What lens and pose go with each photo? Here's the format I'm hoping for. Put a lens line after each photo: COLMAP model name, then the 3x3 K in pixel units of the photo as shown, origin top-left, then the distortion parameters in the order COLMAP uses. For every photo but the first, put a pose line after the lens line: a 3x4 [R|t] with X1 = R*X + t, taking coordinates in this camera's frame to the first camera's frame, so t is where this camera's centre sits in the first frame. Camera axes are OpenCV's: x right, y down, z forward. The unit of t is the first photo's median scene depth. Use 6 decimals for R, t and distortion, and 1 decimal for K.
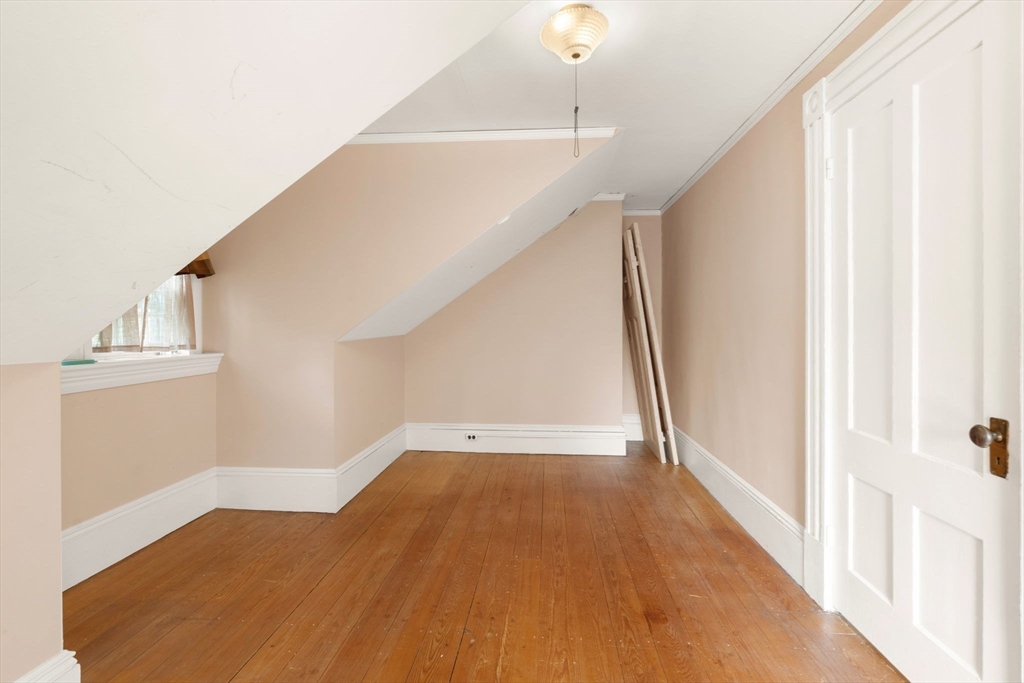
lens RADIAL K [[466.0, 0, 518.9], [0, 466.0, 322.2], [0, 0, 1]] dist [-0.021485, 0.008749]
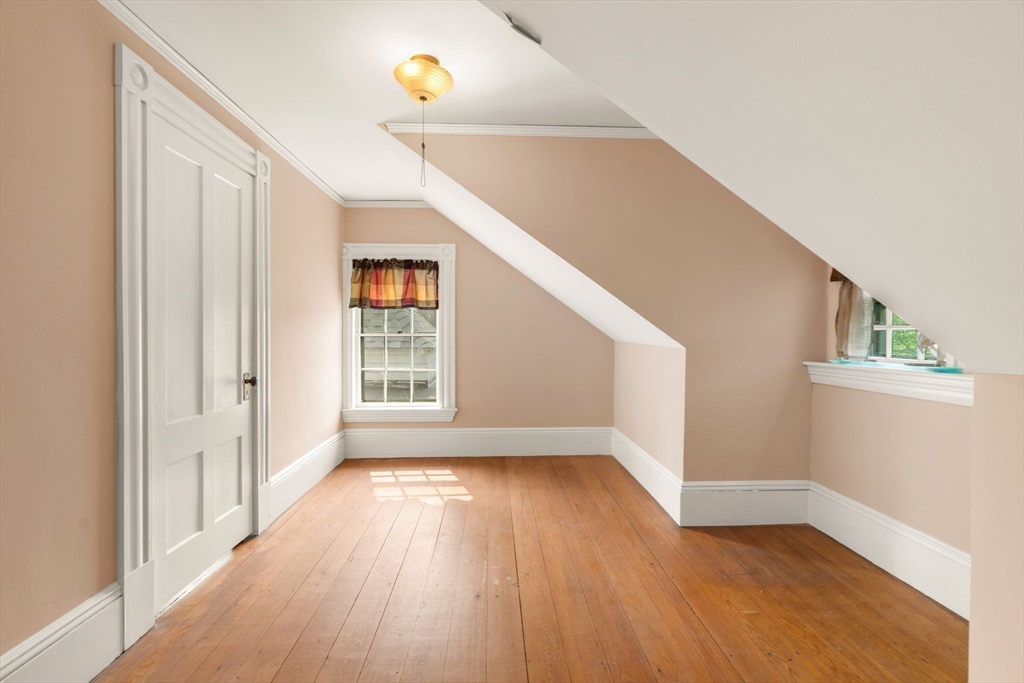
lens RADIAL K [[457.3, 0, 512.0], [0, 457.3, 341.5], [0, 0, 1]] dist [-0.010625, 0.000848]
pose [[-0.994462, -0.000838, -0.105090, 0.015570], [-0.001800, 0.999957, 0.009057, 0.019079], [0.105078, 0.009196, -0.994421, 1.552910]]
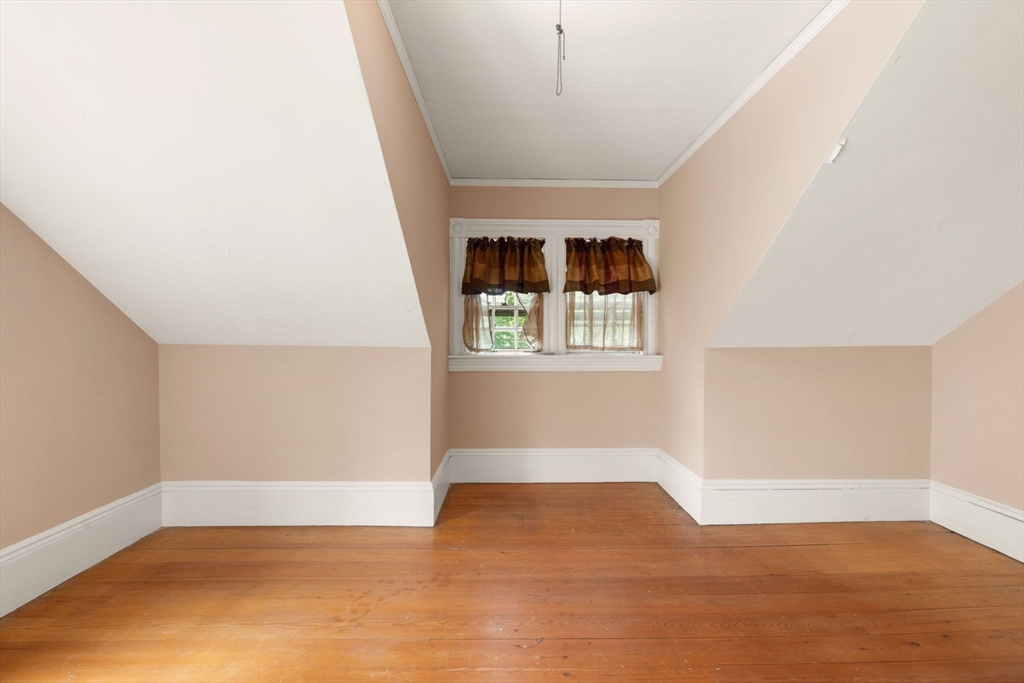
lens RADIAL K [[457.3, 0, 512.0], [0, 457.3, 341.5], [0, 0, 1]] dist [-0.010625, 0.000848]
pose [[0.077834, 0.015510, -0.996846, 0.598816], [0.009635, 0.999821, 0.016308, 0.010844], [0.996920, -0.010874, 0.077671, 0.624809]]
